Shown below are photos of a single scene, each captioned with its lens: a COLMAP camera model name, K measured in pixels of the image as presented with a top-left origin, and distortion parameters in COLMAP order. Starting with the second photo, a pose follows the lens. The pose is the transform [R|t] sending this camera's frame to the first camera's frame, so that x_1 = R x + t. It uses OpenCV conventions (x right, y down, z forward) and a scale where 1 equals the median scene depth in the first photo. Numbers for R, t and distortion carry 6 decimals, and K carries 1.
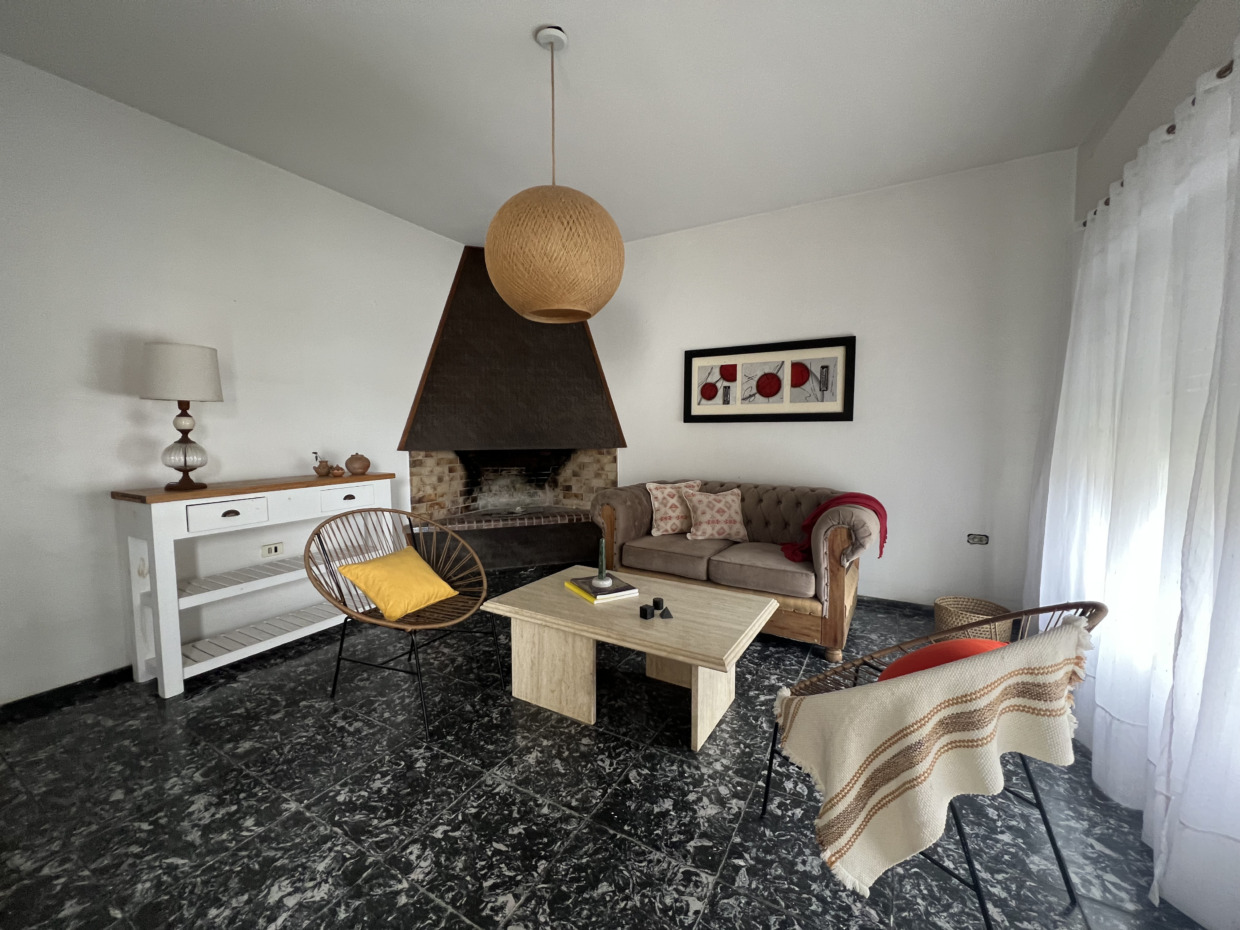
lens RADIAL K [[495.3, 0, 617.8], [0, 495.3, 466.2], [0, 0, 1]] dist [0.001141, -0.000295]
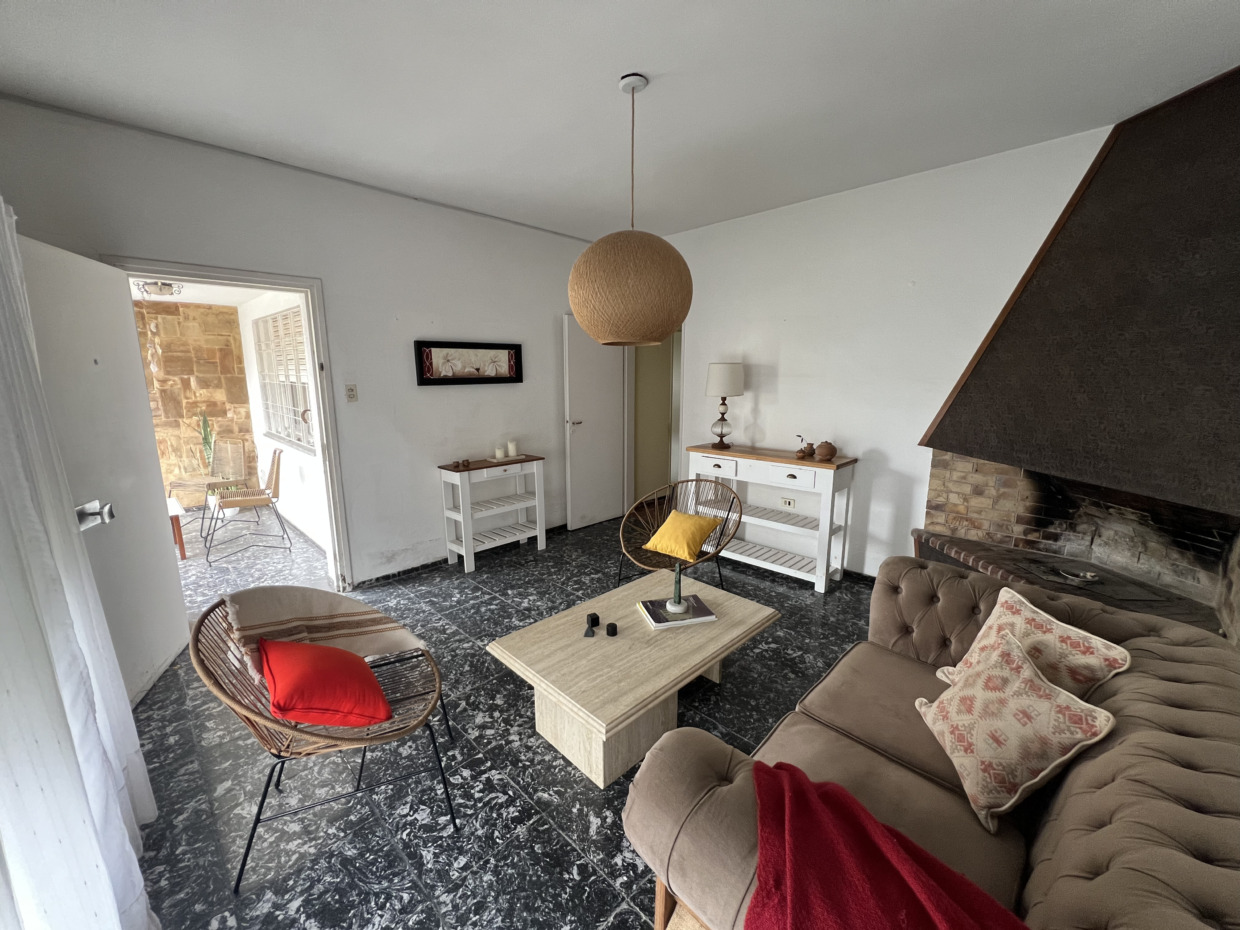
lens RADIAL K [[495.3, 0, 620.0], [0, 495.3, 466.3], [0, 0, 1]] dist [0.001141, -0.000295]
pose [[-0.254472, 0.185456, -0.949131, 1.091192], [-0.069799, 0.975358, 0.209294, -0.286466], [0.964558, 0.119508, -0.235257, 1.373597]]
